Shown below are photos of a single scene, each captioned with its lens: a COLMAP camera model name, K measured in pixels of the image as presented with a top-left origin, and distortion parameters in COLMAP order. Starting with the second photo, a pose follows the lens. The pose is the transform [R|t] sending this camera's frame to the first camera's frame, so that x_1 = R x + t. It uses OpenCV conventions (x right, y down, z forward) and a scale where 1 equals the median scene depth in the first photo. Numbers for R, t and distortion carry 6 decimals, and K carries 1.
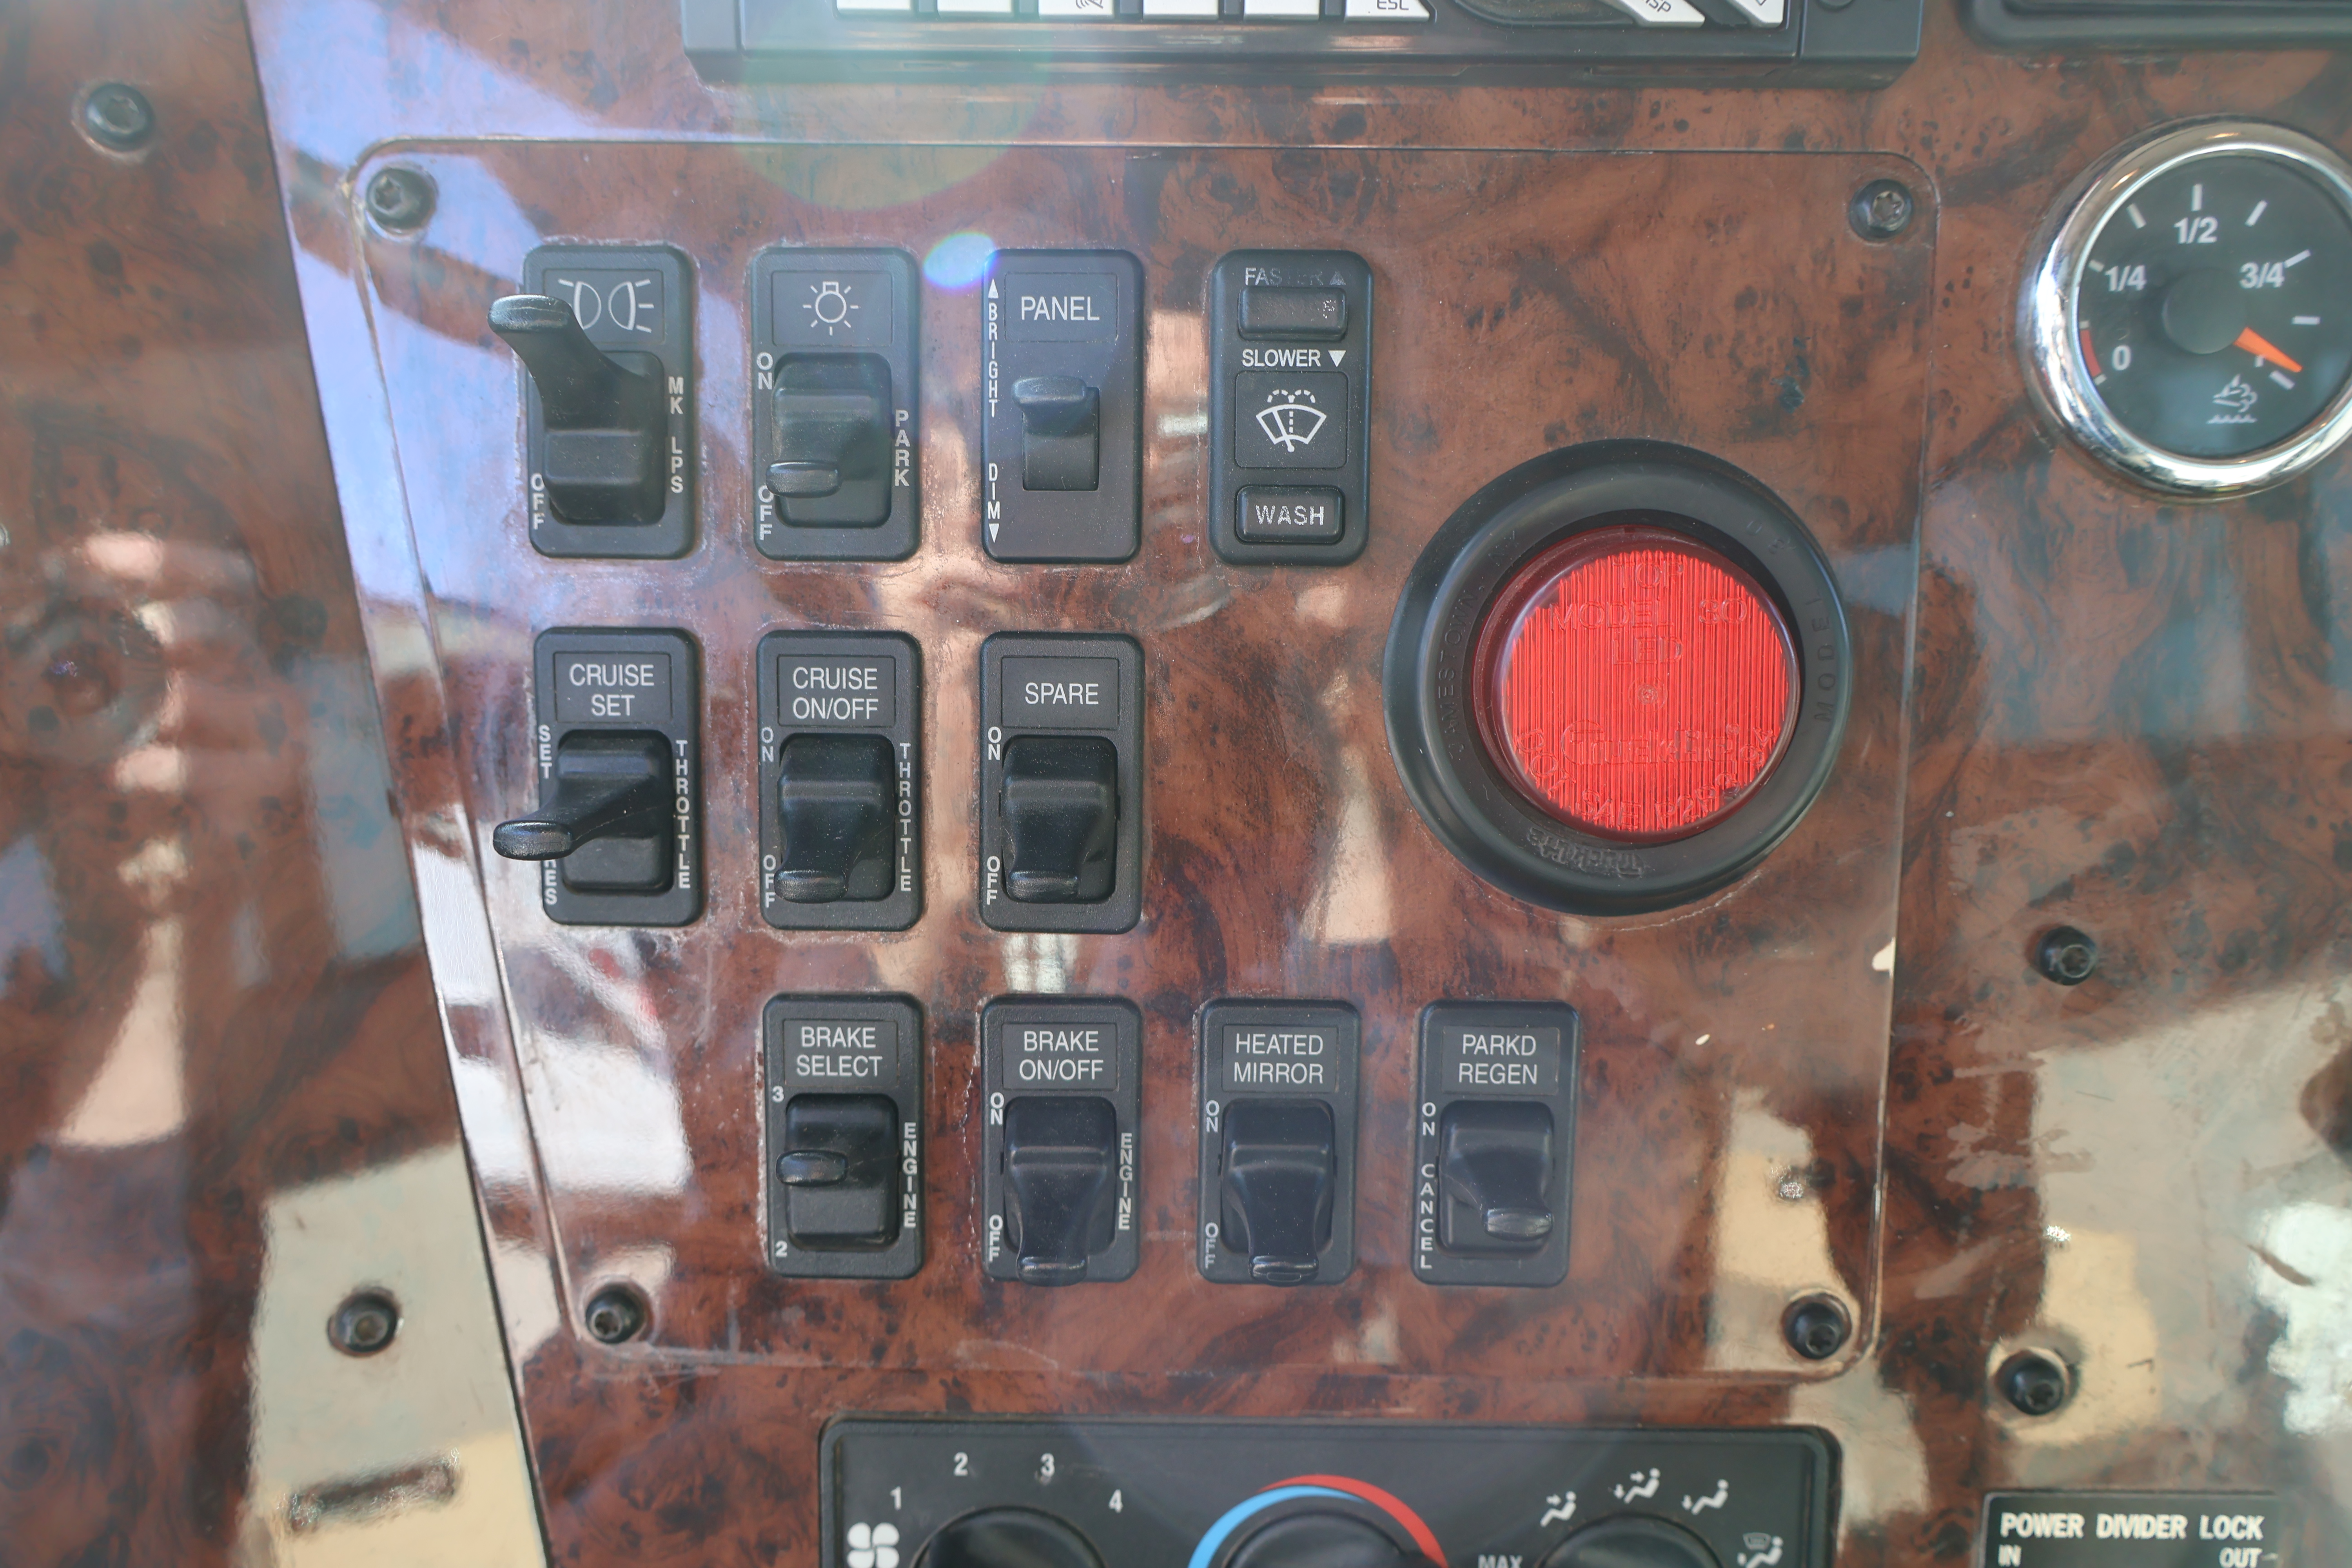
lens RADIAL K [[1947.3, 0, 1173.3], [0, 1947.3, 787.7], [0, 0, 1]] dist [-0.006542, 0.017142]
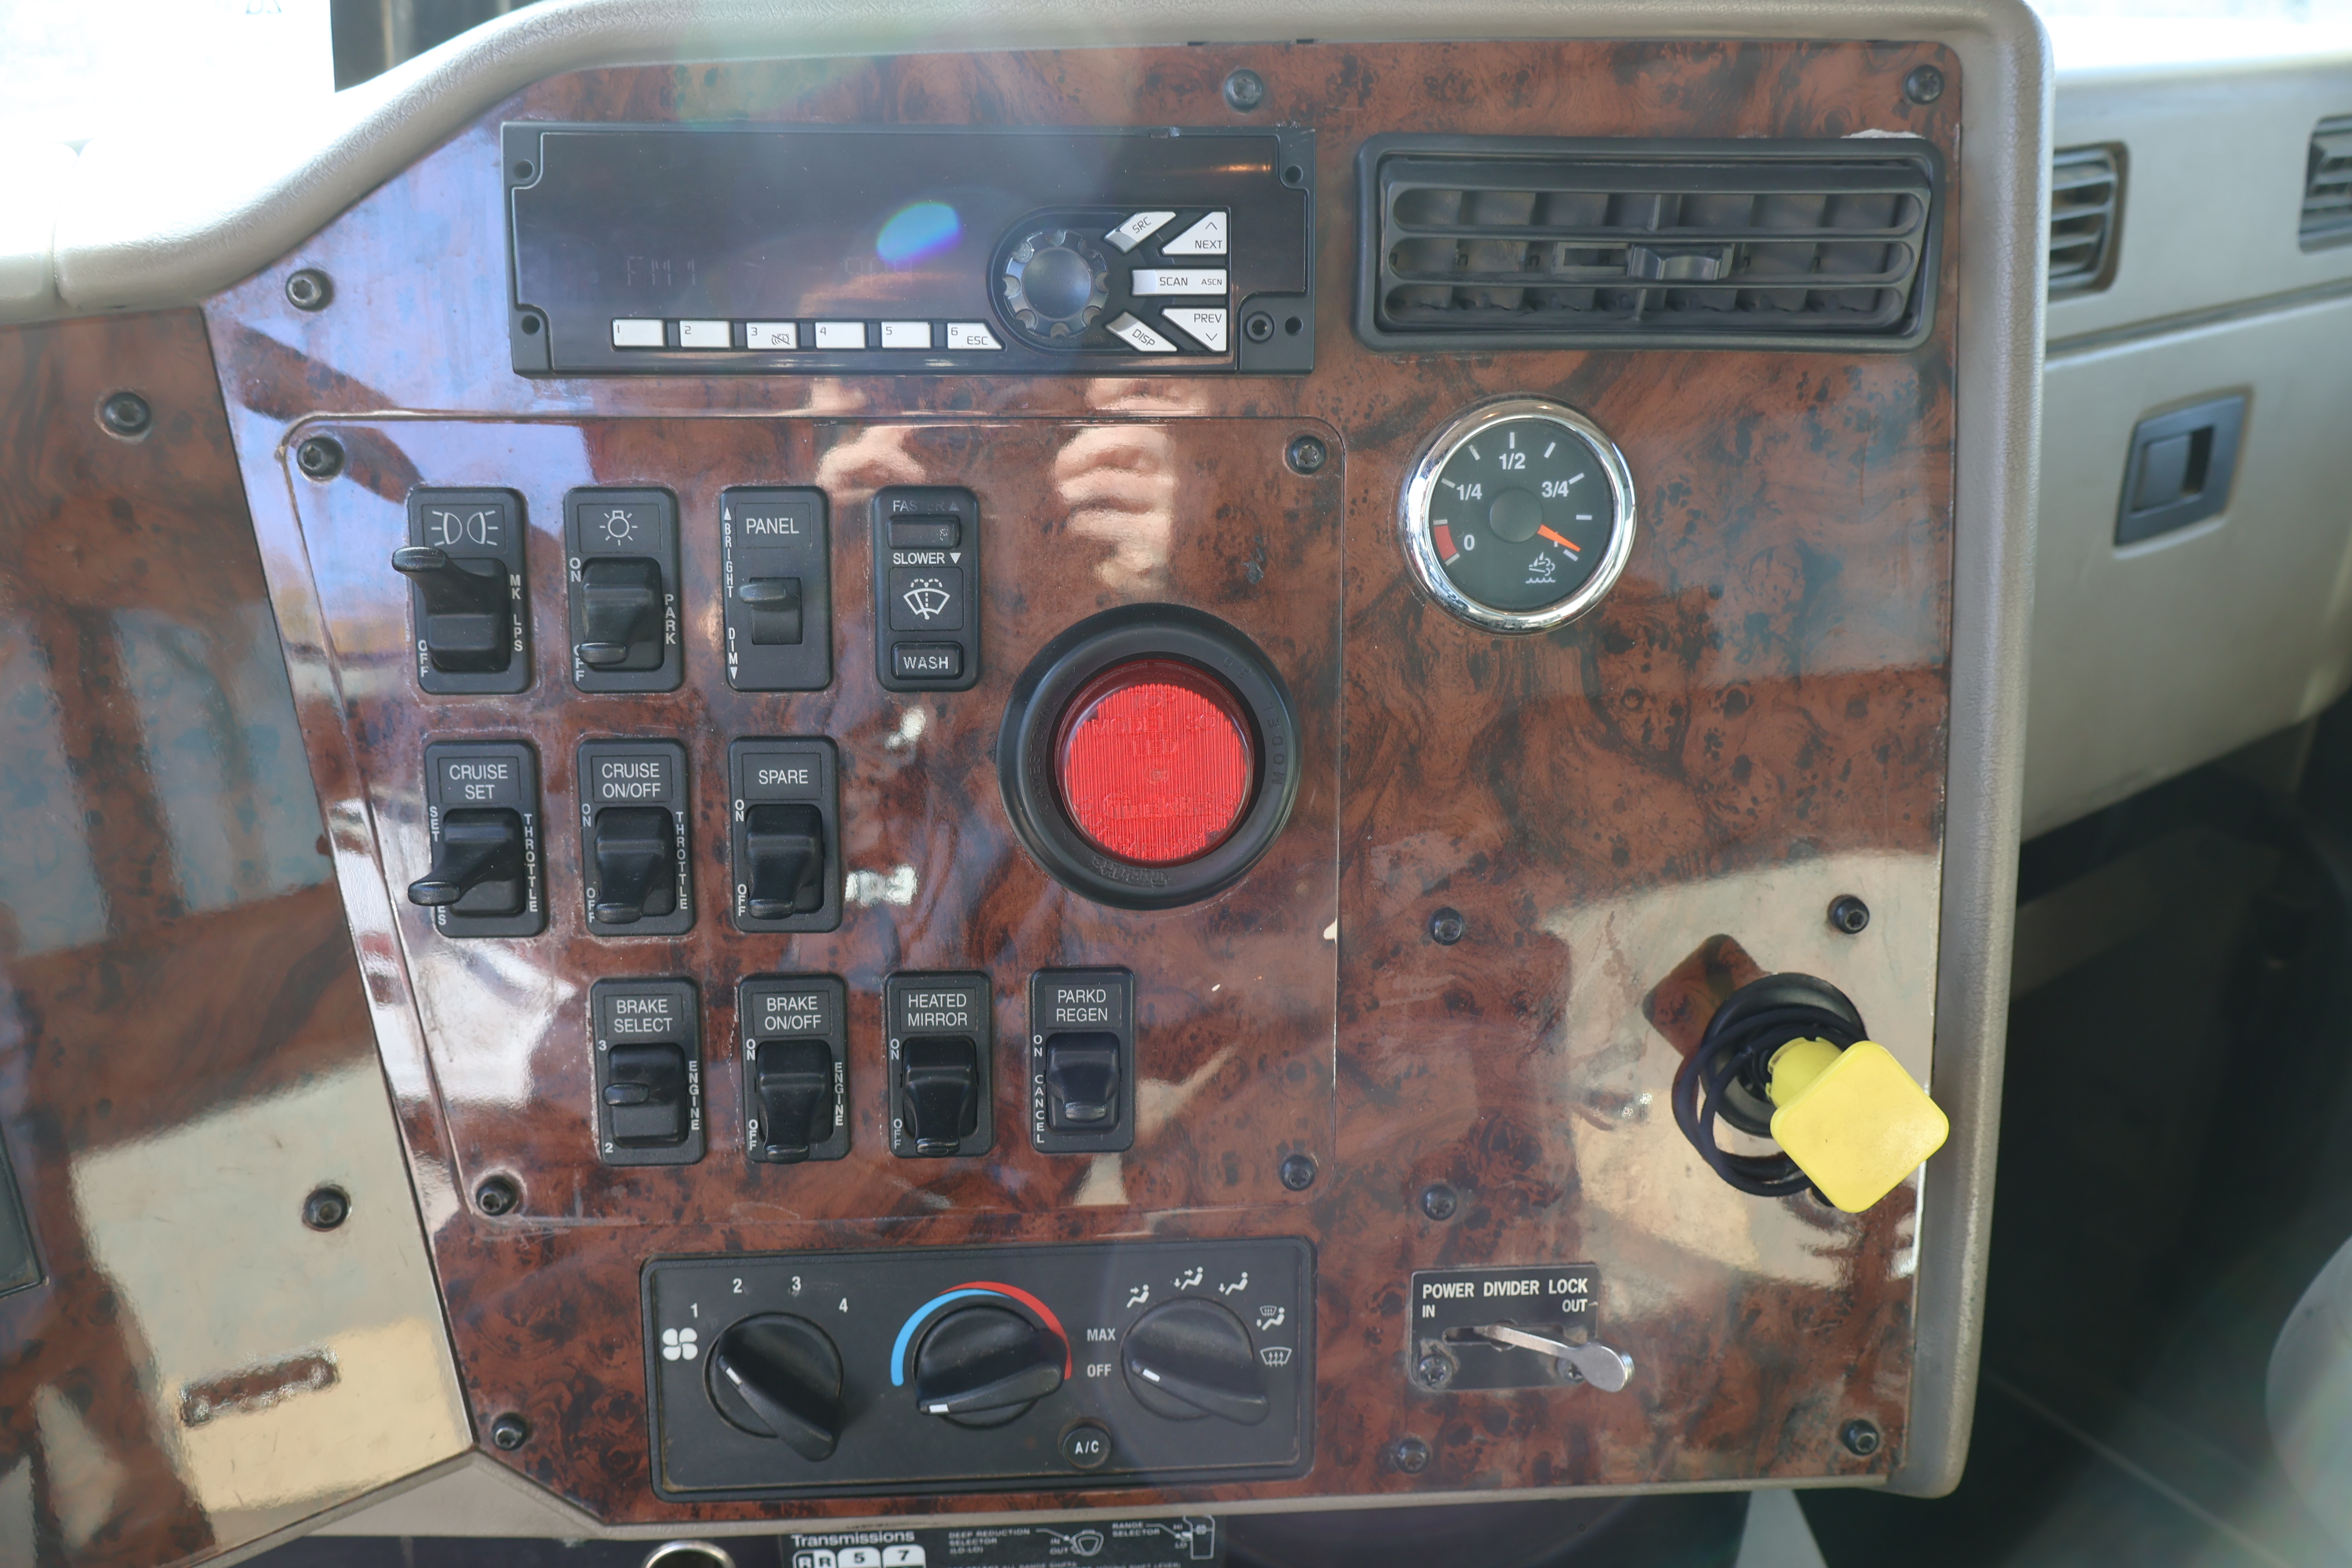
lens RADIAL K [[1947.3, 0, 1176.9], [0, 1947.3, 778.1], [0, 0, 1]] dist [-0.006542, 0.017142]
pose [[0.996407, -0.026151, 0.080558, 0.124197], [0.022242, 0.998548, 0.049053, -0.113569], [-0.081724, -0.047085, 0.995542, -0.526841]]
